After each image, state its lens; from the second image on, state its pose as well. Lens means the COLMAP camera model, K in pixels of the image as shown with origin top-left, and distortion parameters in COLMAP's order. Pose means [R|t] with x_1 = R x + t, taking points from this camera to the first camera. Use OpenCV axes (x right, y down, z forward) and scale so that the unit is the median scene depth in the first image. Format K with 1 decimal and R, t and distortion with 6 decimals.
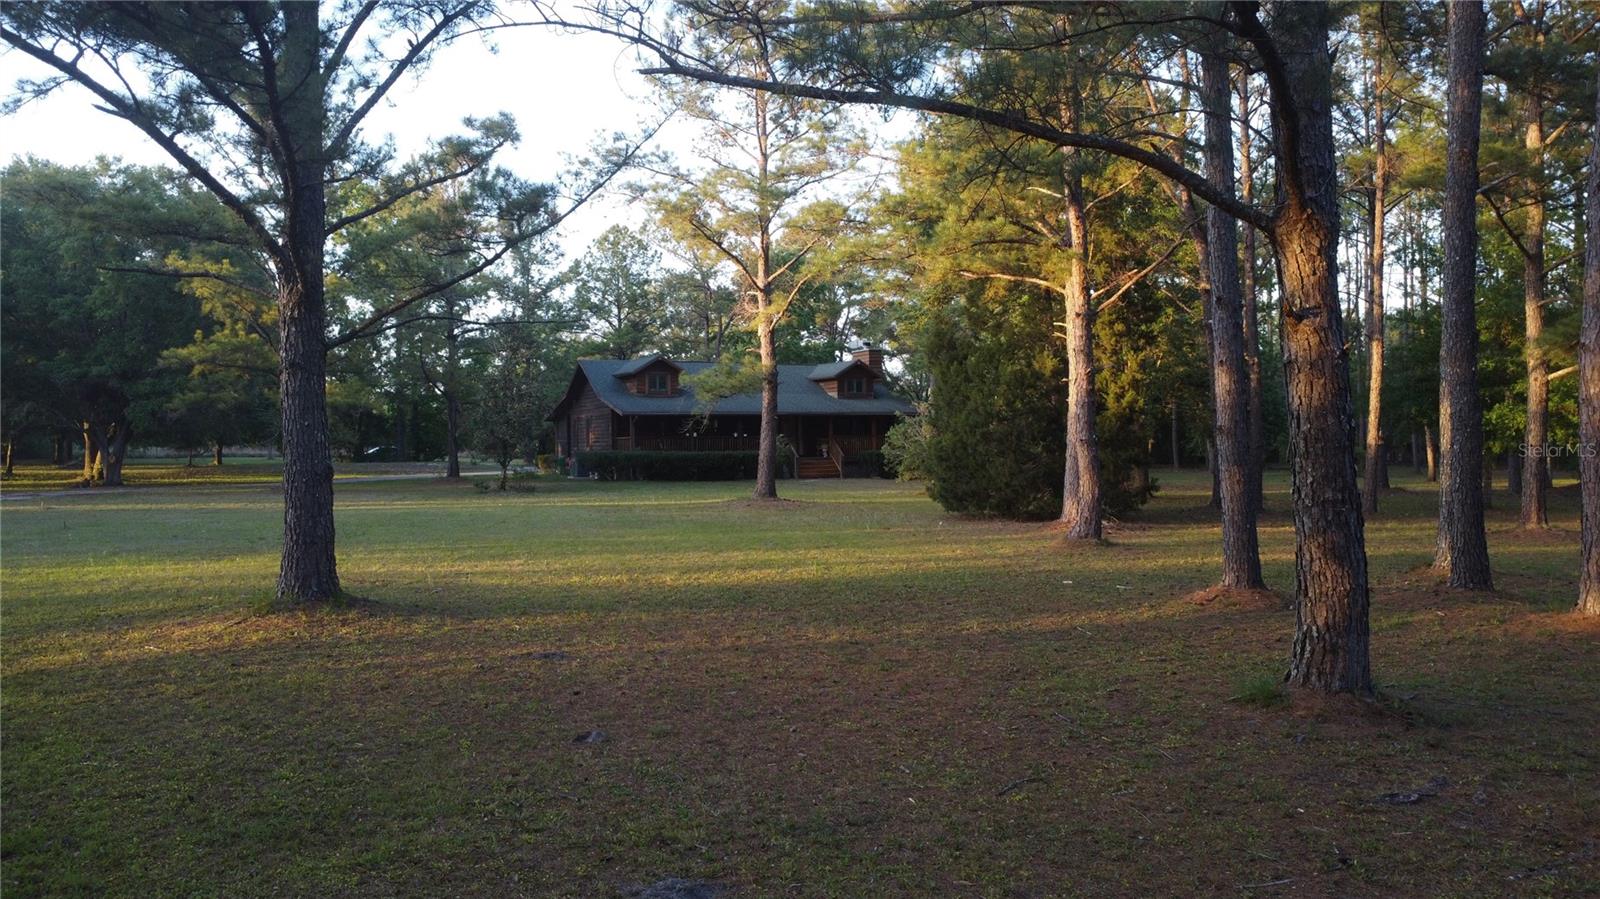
lens RADIAL K [[1181.9, 0, 805.4], [0, 1181.9, 445.2], [0, 0, 1]] dist [-0.100867, 0.118940]
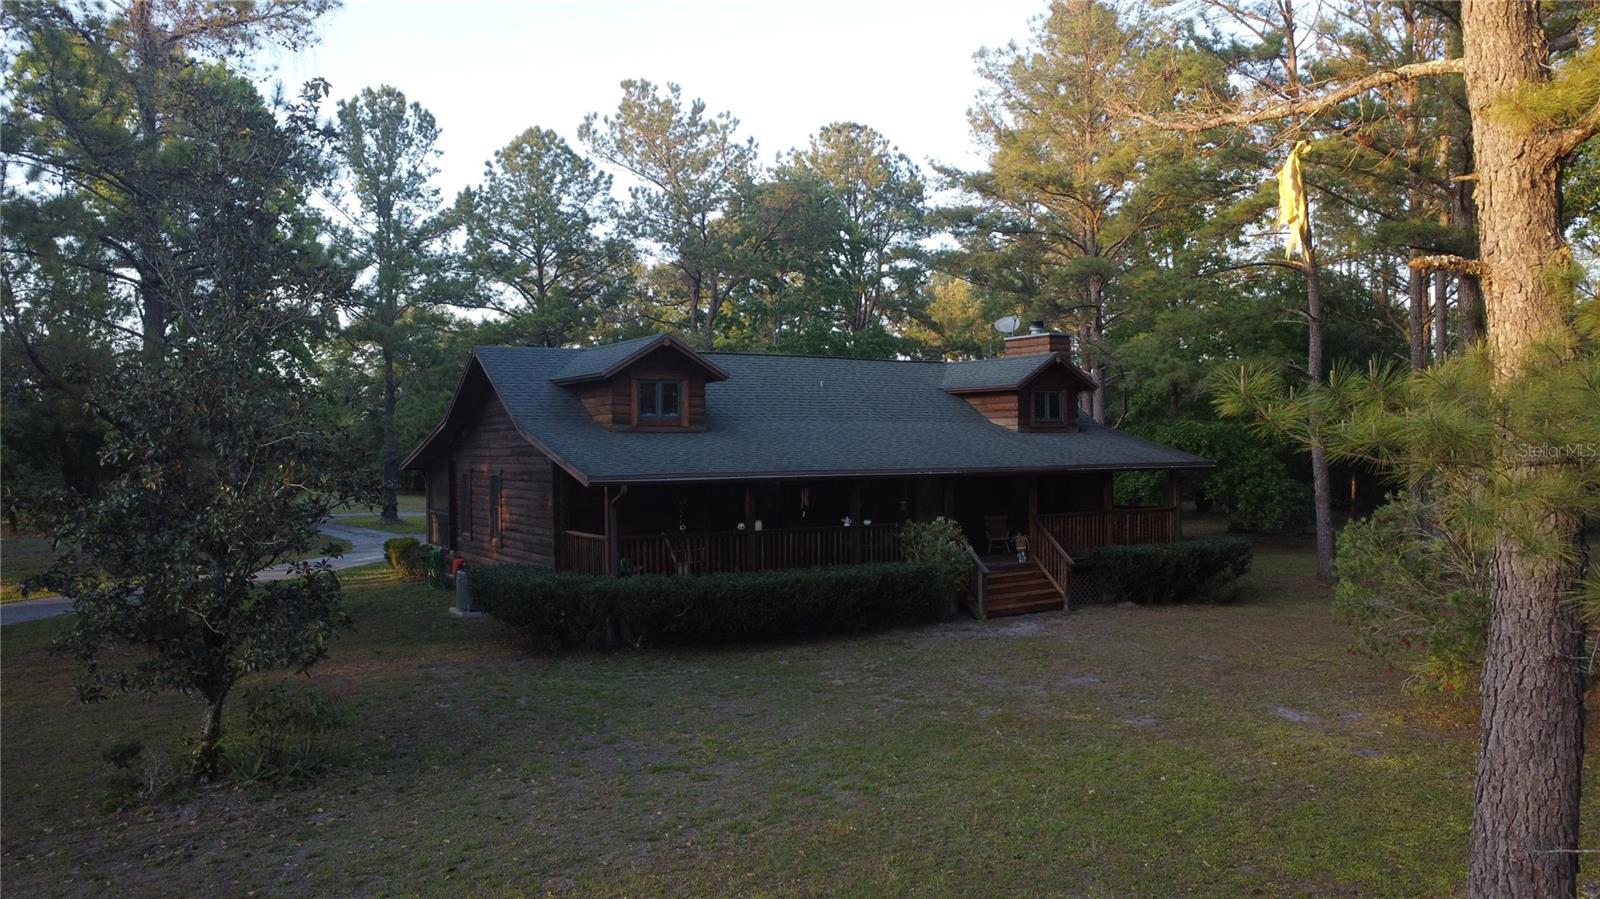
lens RADIAL K [[1181.9, 0, 810.0], [0, 1181.9, 457.9], [0, 0, 1]] dist [-0.100867, 0.118940]
pose [[0.995720, 0.000467, 0.092417, -0.080351], [-0.001157, 0.999972, 0.007417, -0.025343], [-0.092411, -0.007493, 0.995693, 0.411554]]
